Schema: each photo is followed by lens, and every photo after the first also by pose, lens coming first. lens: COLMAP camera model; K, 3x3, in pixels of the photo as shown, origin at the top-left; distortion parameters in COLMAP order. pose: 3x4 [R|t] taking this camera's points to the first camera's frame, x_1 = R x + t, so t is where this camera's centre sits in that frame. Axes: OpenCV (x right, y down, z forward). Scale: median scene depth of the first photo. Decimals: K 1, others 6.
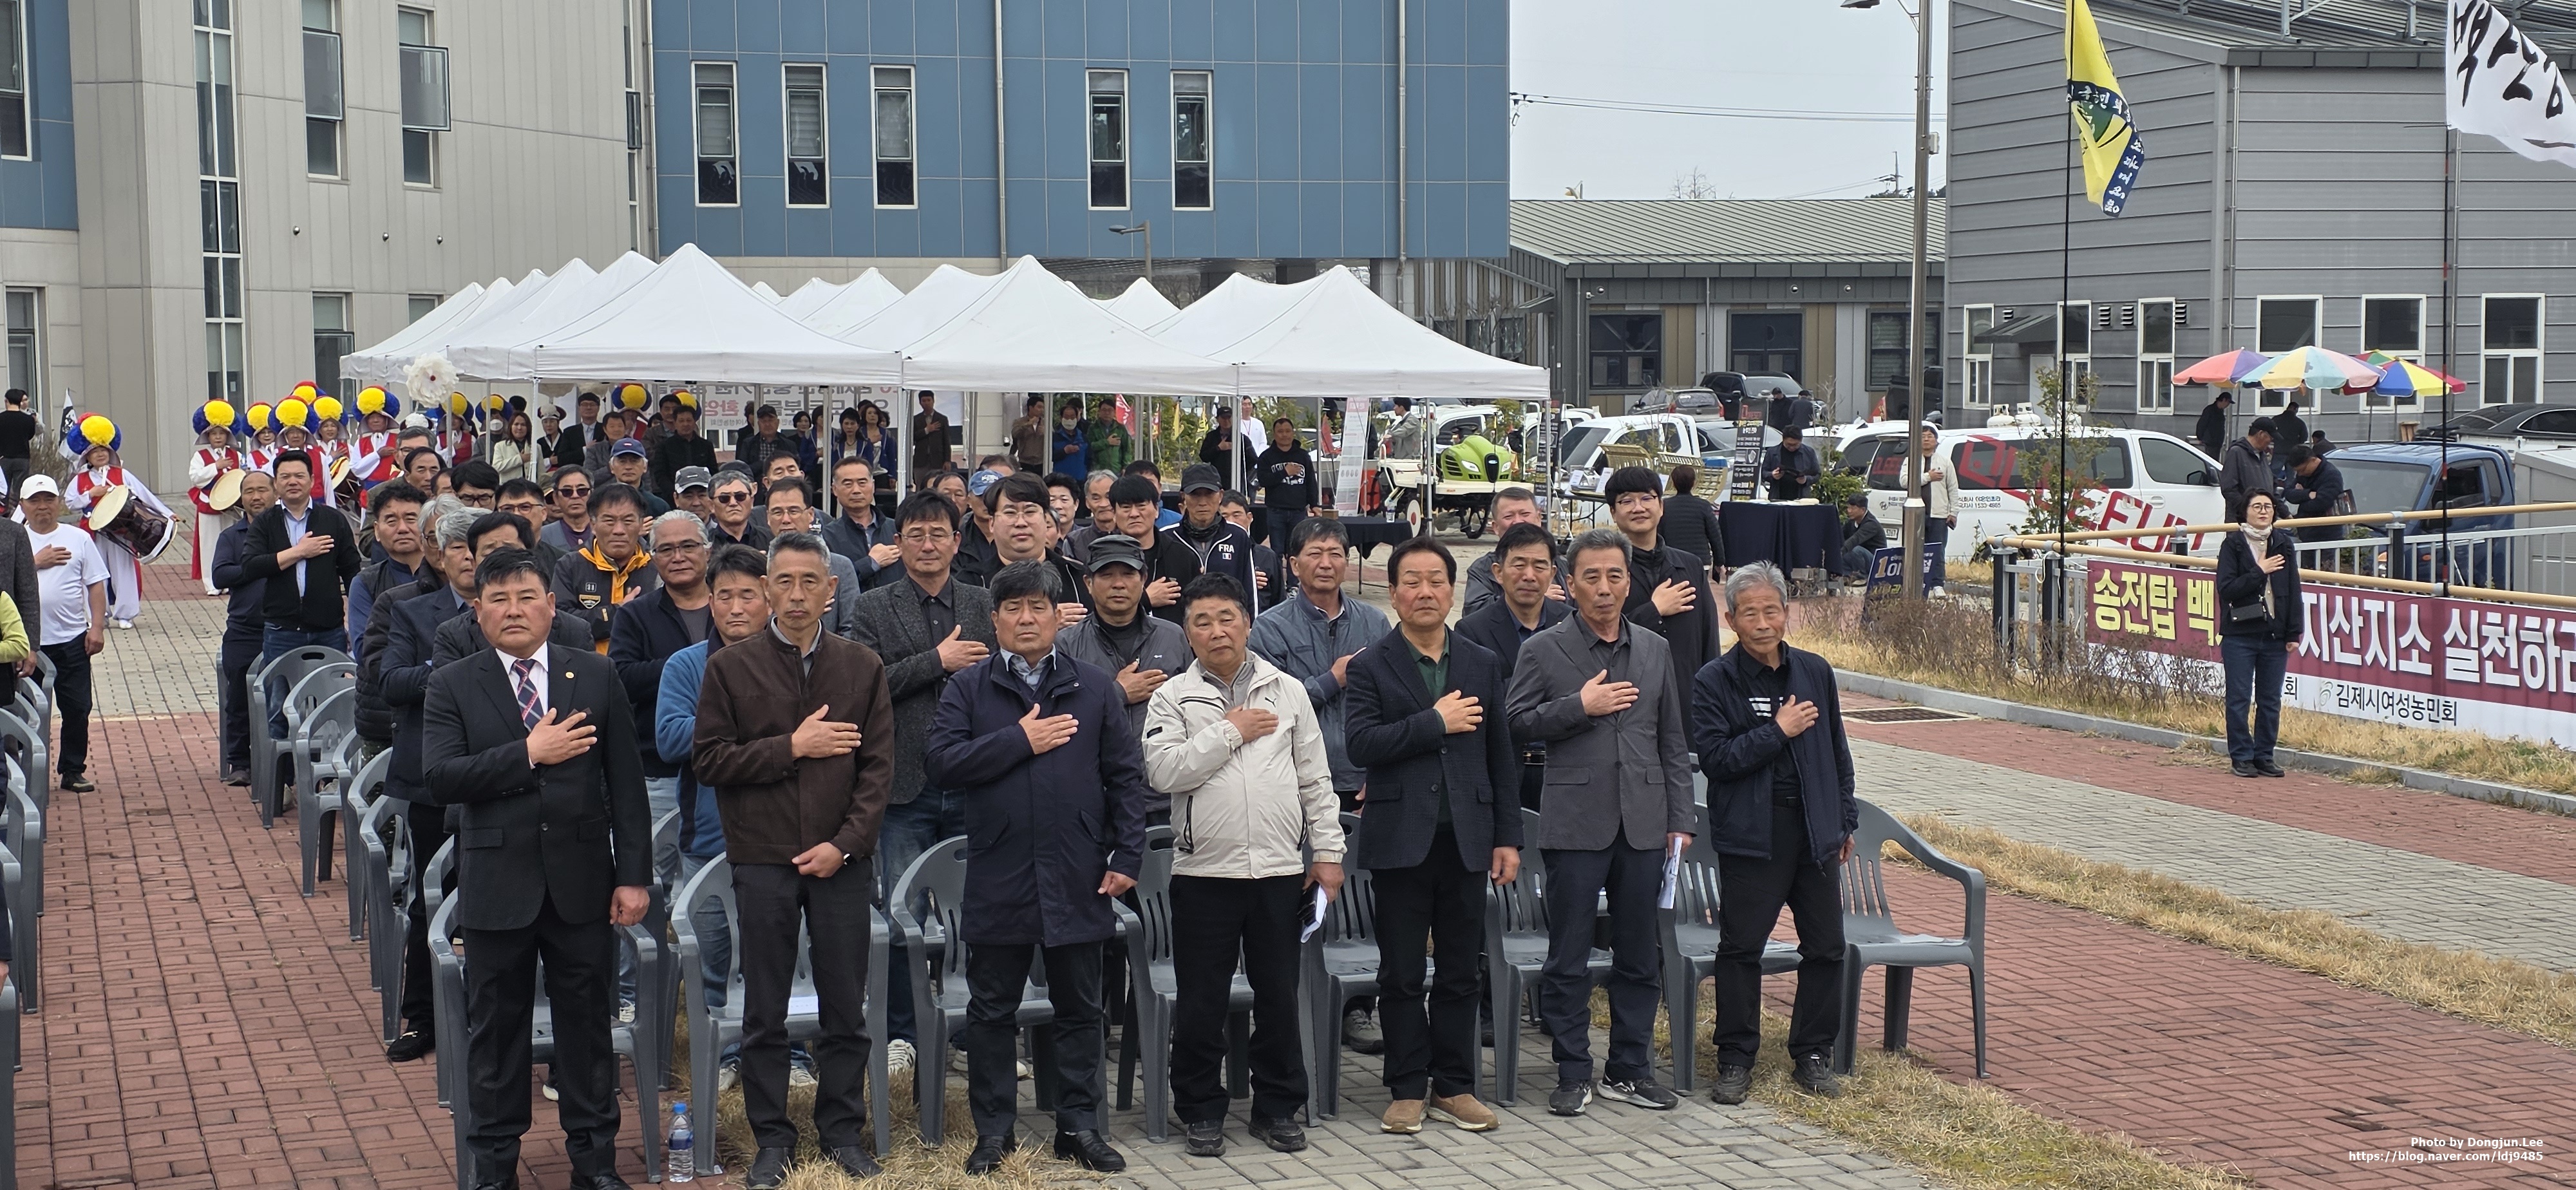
lens RADIAL K [[3371.5, 0, 1341.8], [0, 3371.5, 593.5], [0, 0, 1]] dist [0.119047, -0.473012]
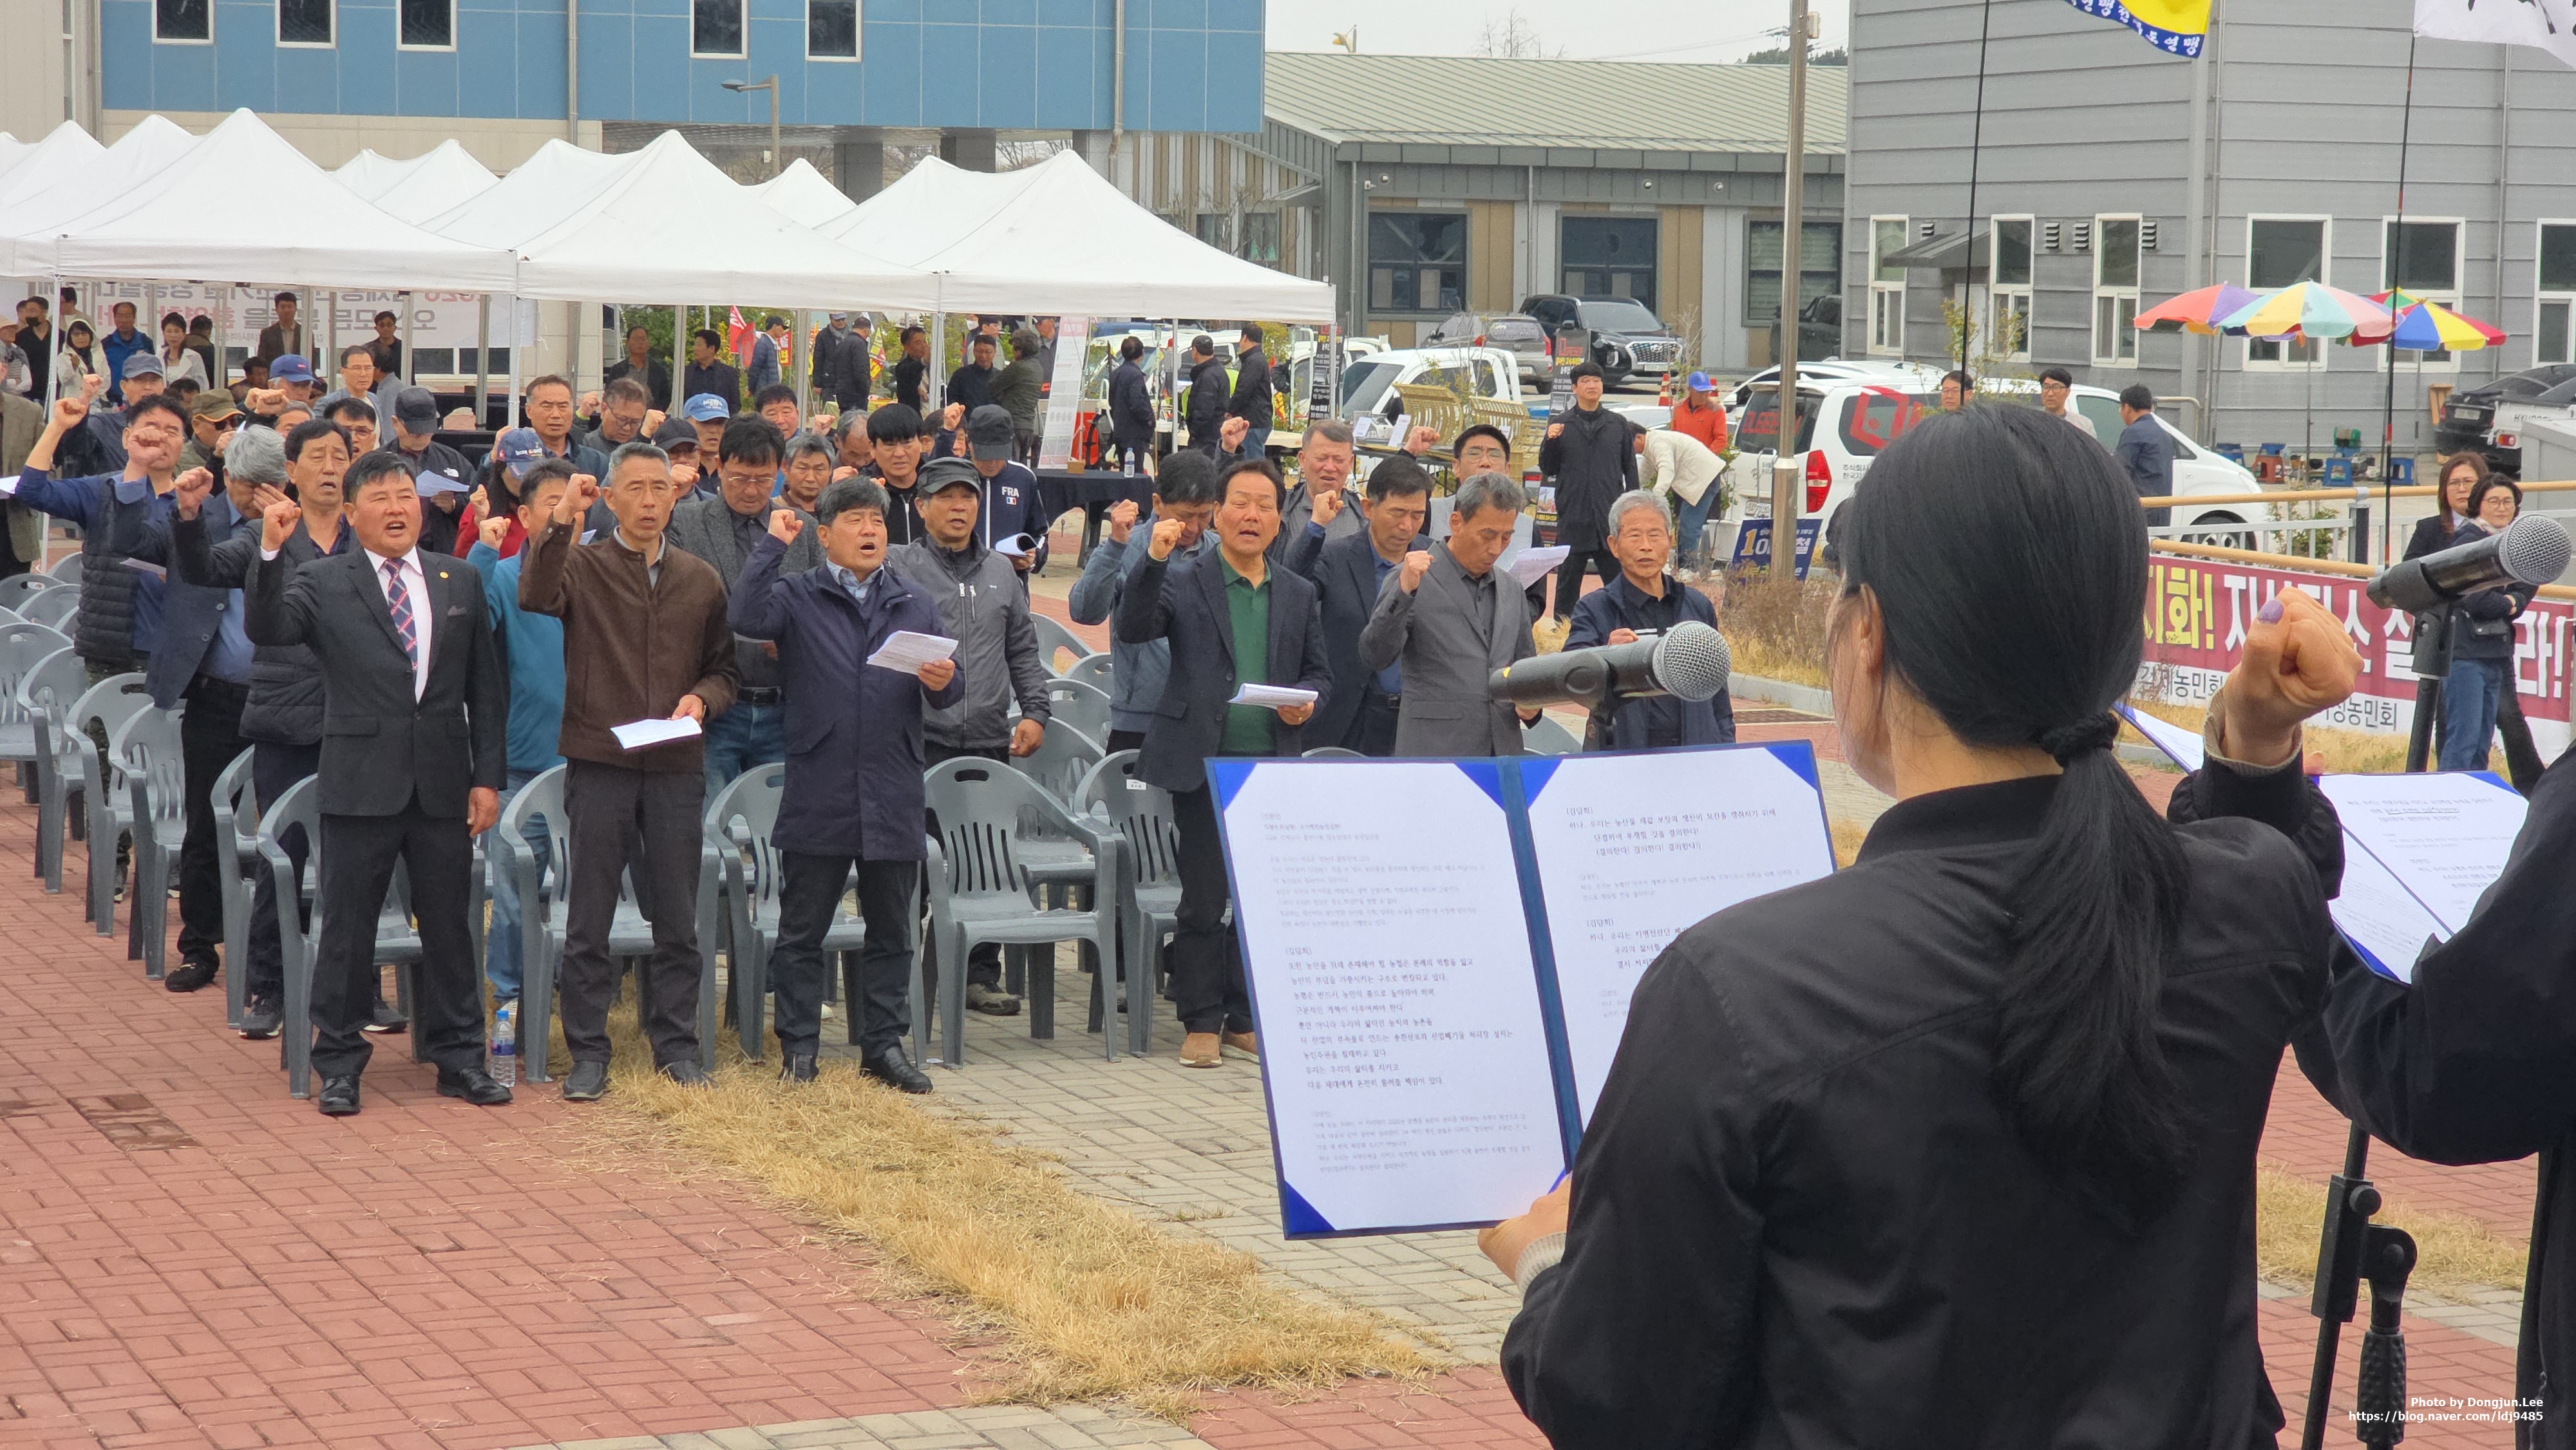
lens RADIAL K [[4838.0, 0, 1288.0], [0, 4838.0, 725.0], [0, 0, 1]] dist [-0.523031, 4.635521]
pose [[0.998053, 0.015724, 0.060353, -0.062359], [-0.017268, 0.999535, 0.025143, 0.030365], [-0.059930, -0.026136, 0.997860, -0.479787]]
